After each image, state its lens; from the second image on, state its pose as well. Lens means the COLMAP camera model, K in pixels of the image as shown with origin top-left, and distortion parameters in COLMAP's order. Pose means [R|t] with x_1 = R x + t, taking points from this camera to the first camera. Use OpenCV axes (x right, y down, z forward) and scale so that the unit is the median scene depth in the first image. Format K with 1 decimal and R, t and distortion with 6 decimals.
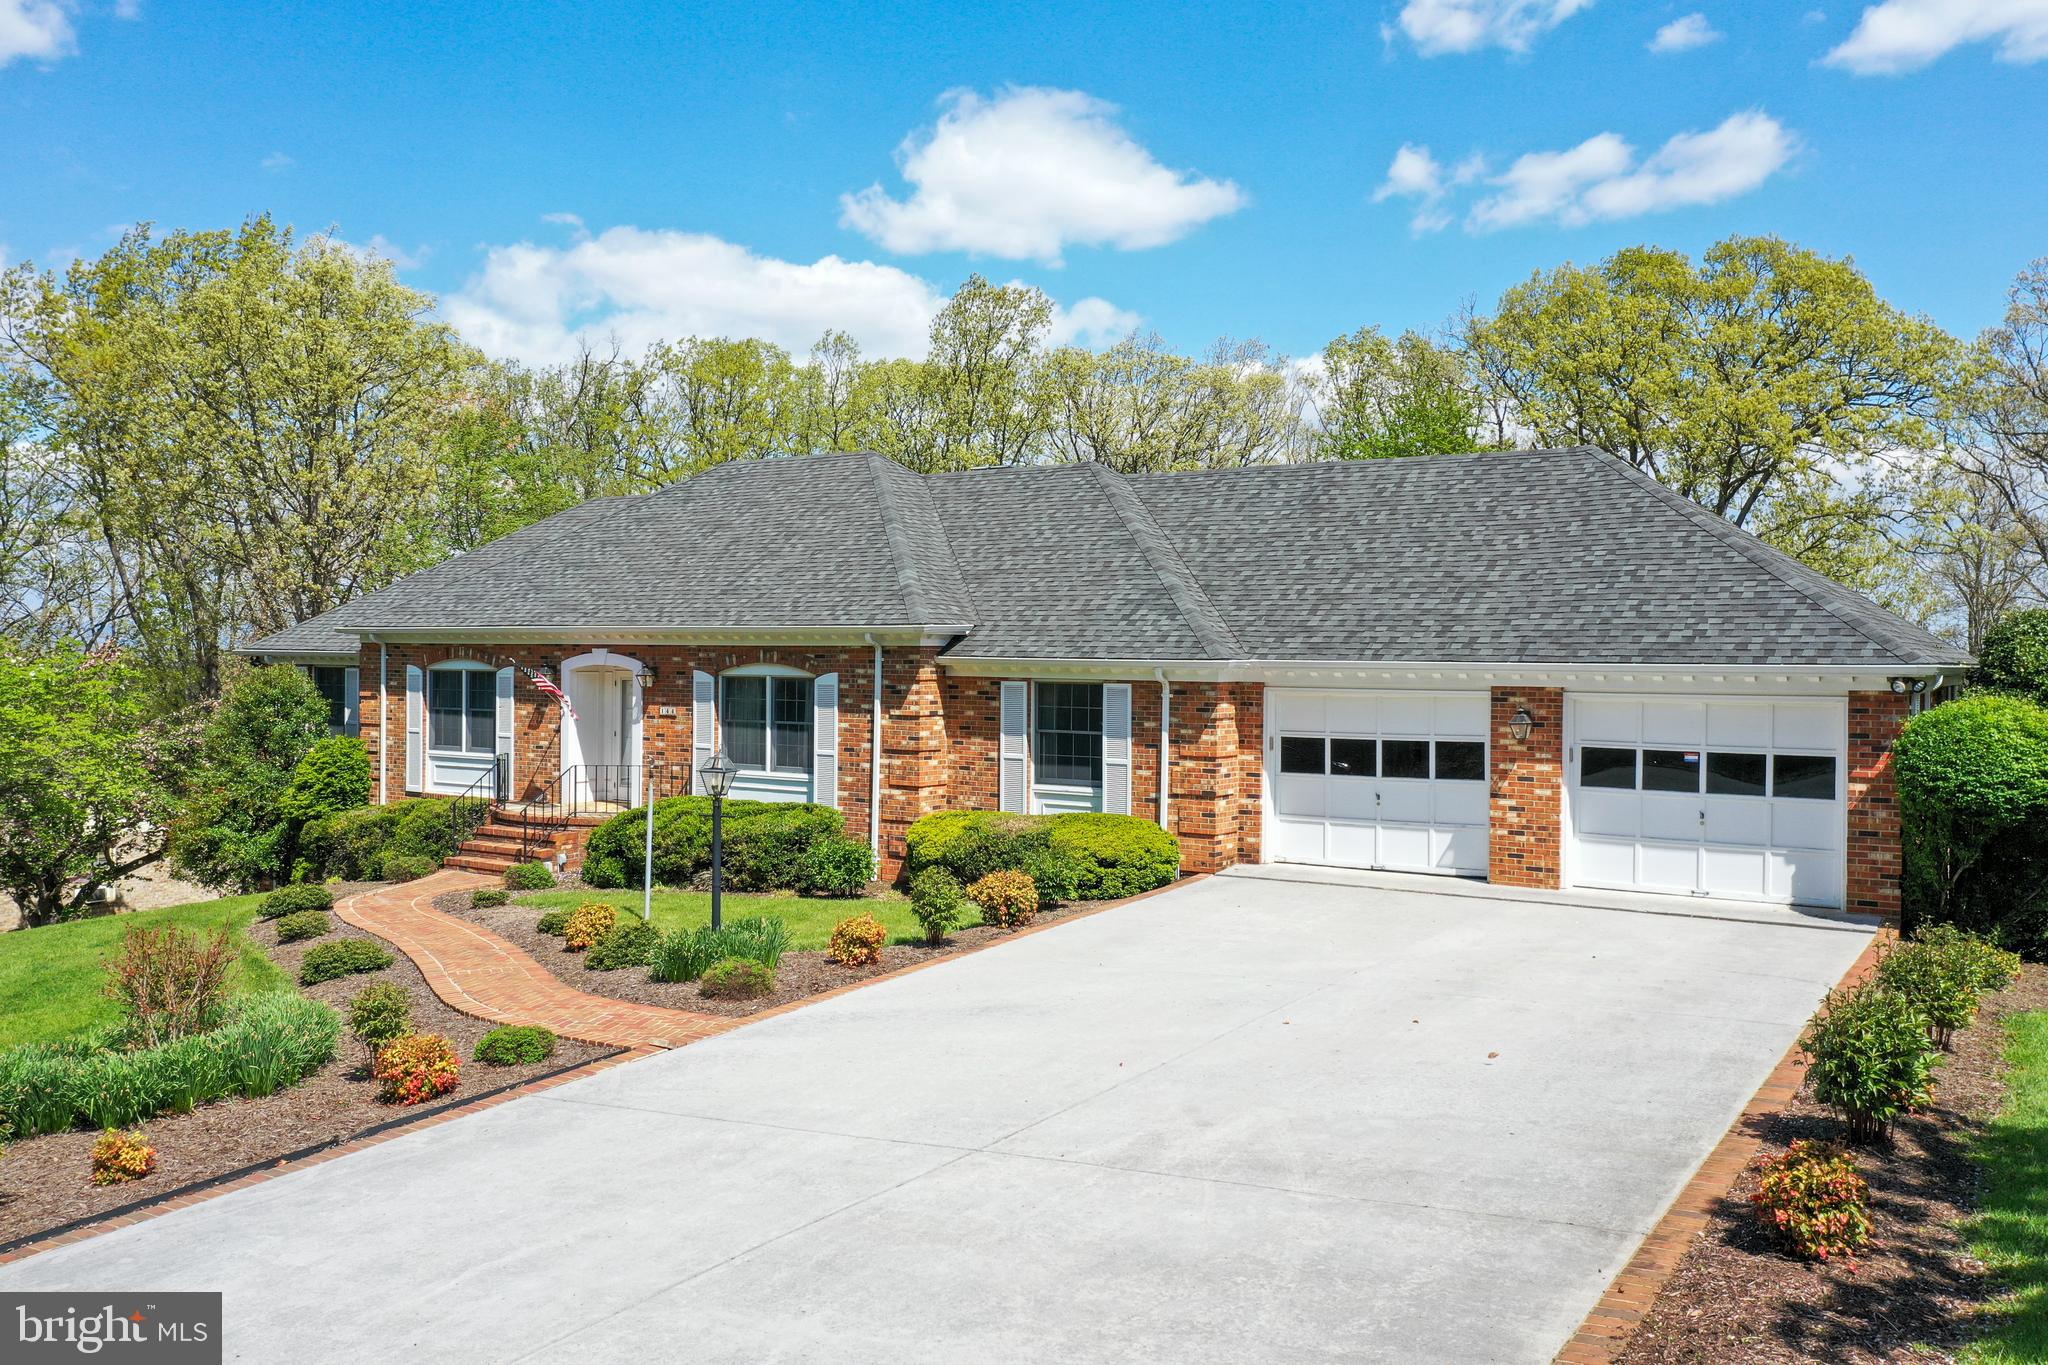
lens RADIAL K [[1534.5, 0, 1024.0], [0, 1534.5, 682.5], [0, 0, 1]] dist [-0.025901, 0.013757]
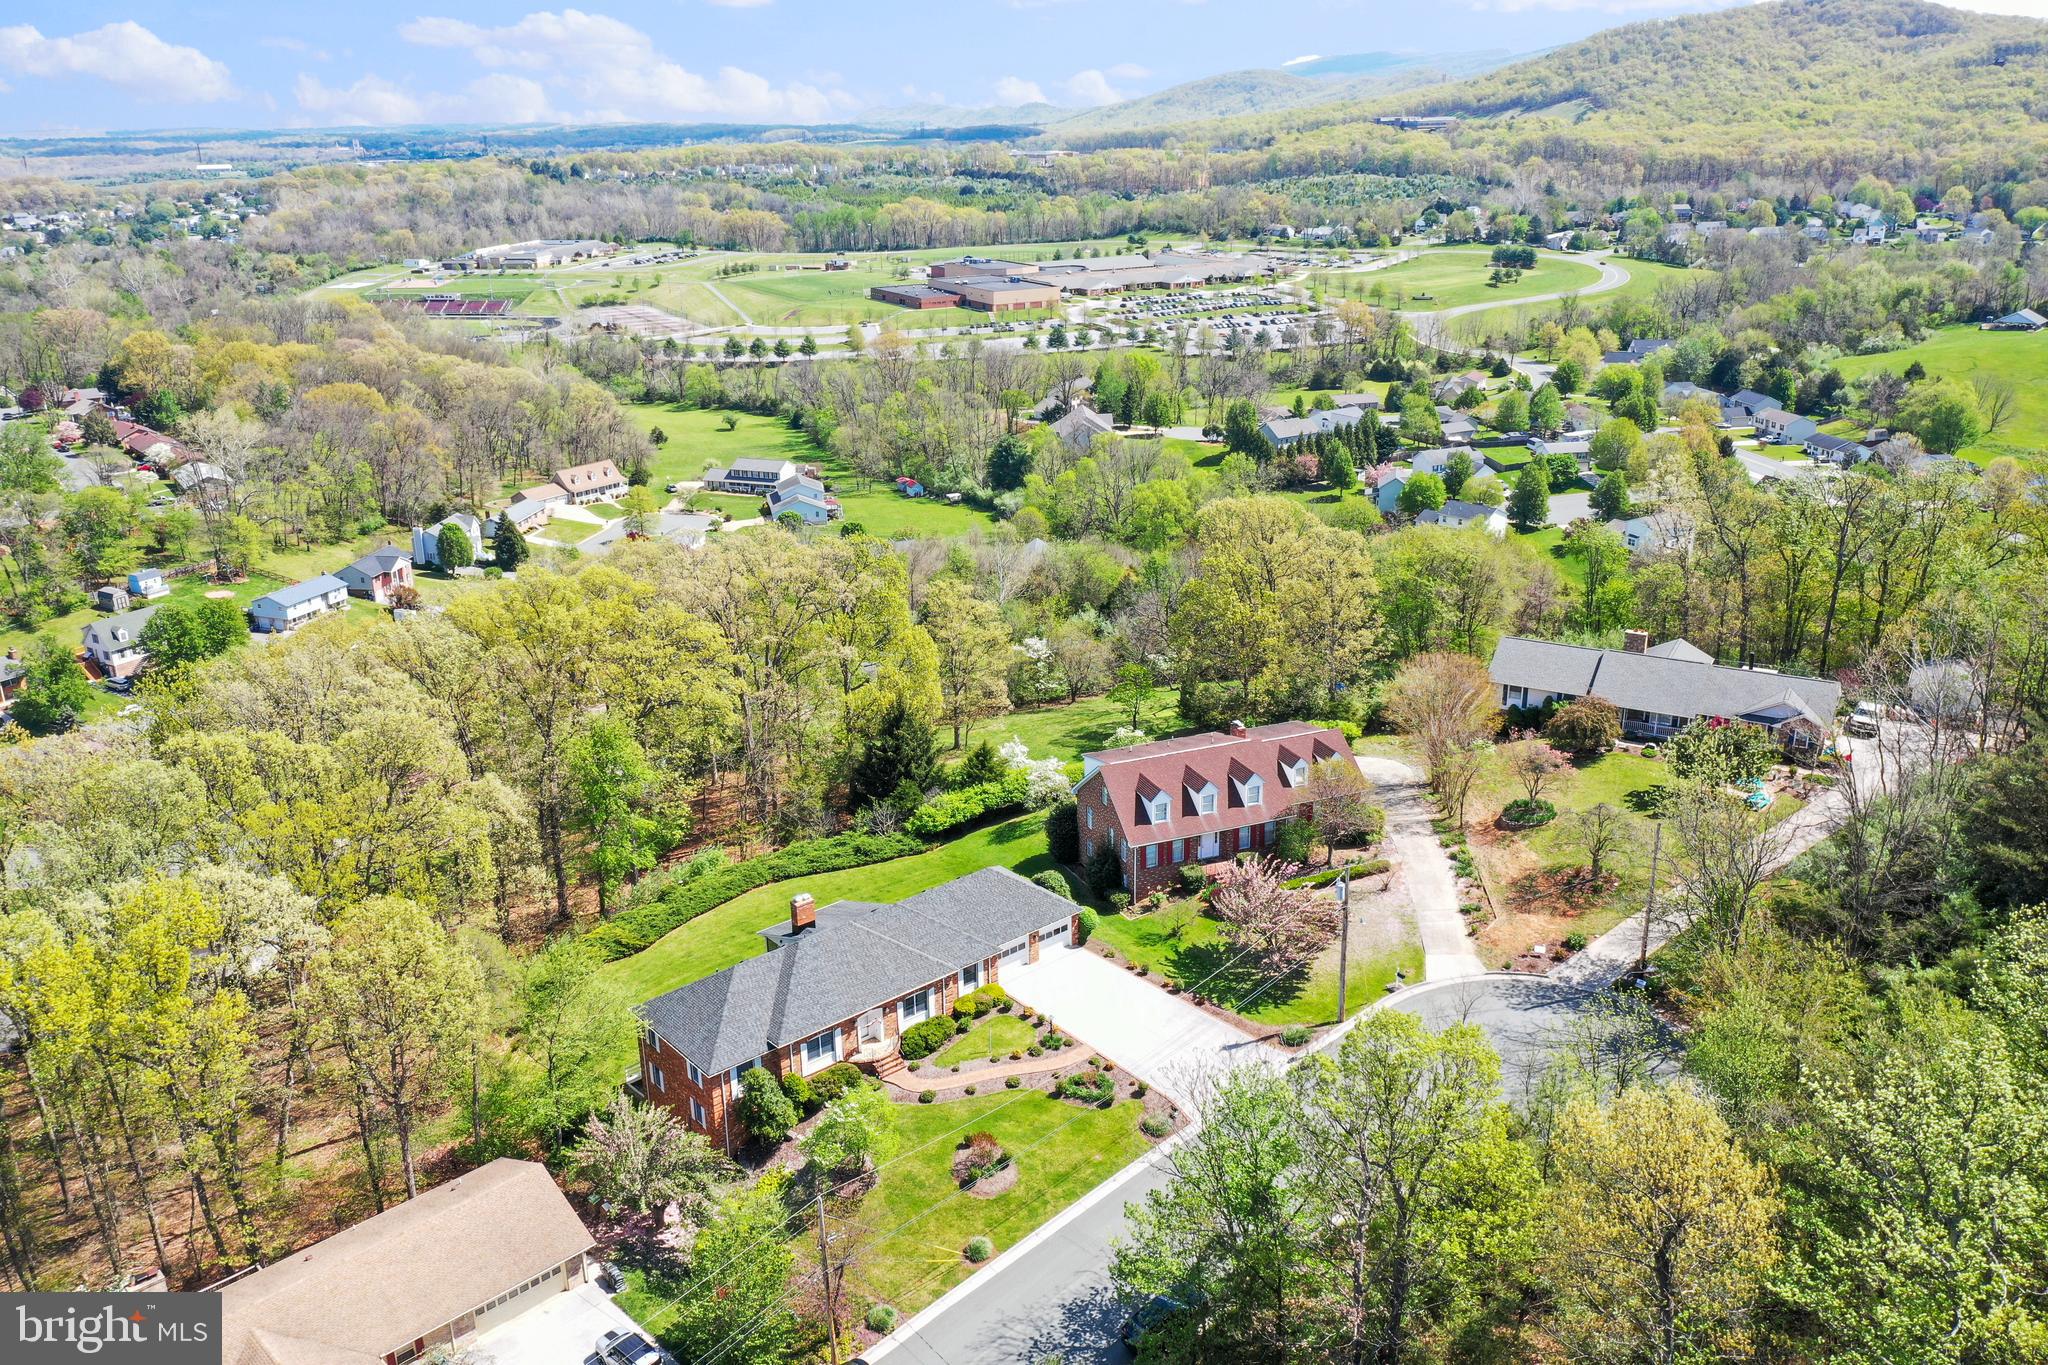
lens RADIAL K [[1534.5, 0, 1024.0], [0, 1534.5, 682.5], [0, 0, 1]] dist [-0.025901, 0.013757]
pose [[0.312156, -0.345829, 0.884851, -3.676918], [0.042451, 0.935539, 0.350664, -2.387626], [-0.949082, -0.071899, 0.306715, -0.555465]]
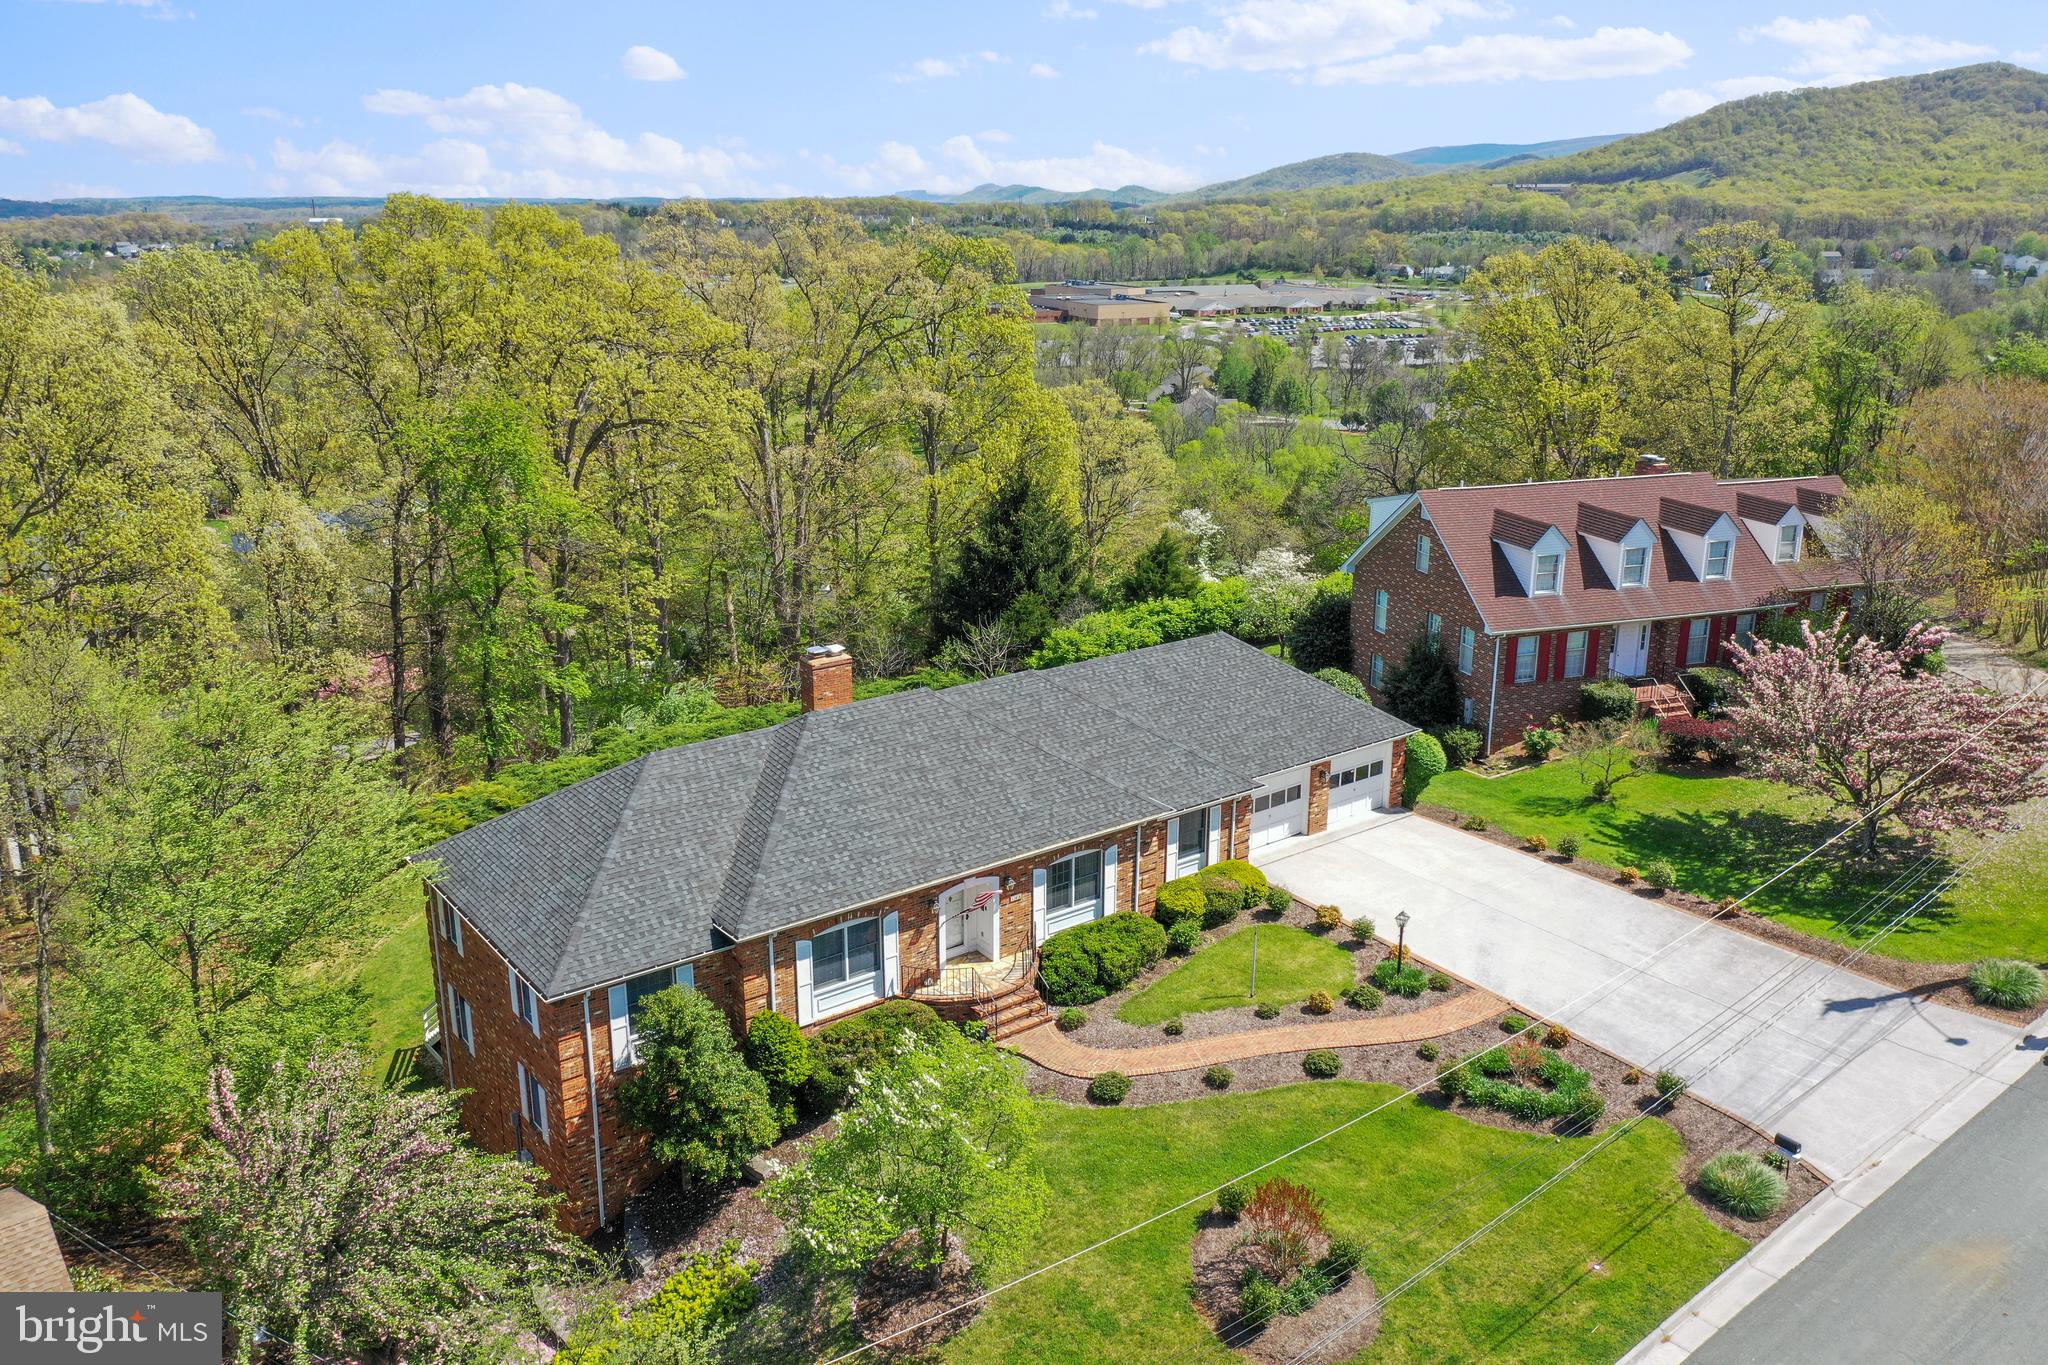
lens RADIAL K [[1534.5, 0, 1024.0], [0, 1534.5, 682.5], [0, 0, 1]] dist [-0.025901, 0.013757]
pose [[0.368235, -0.286311, 0.884550, -1.807400], [0.026676, 0.954264, 0.297771, -0.776556], [-0.929350, -0.086054, 0.359031, 0.432354]]
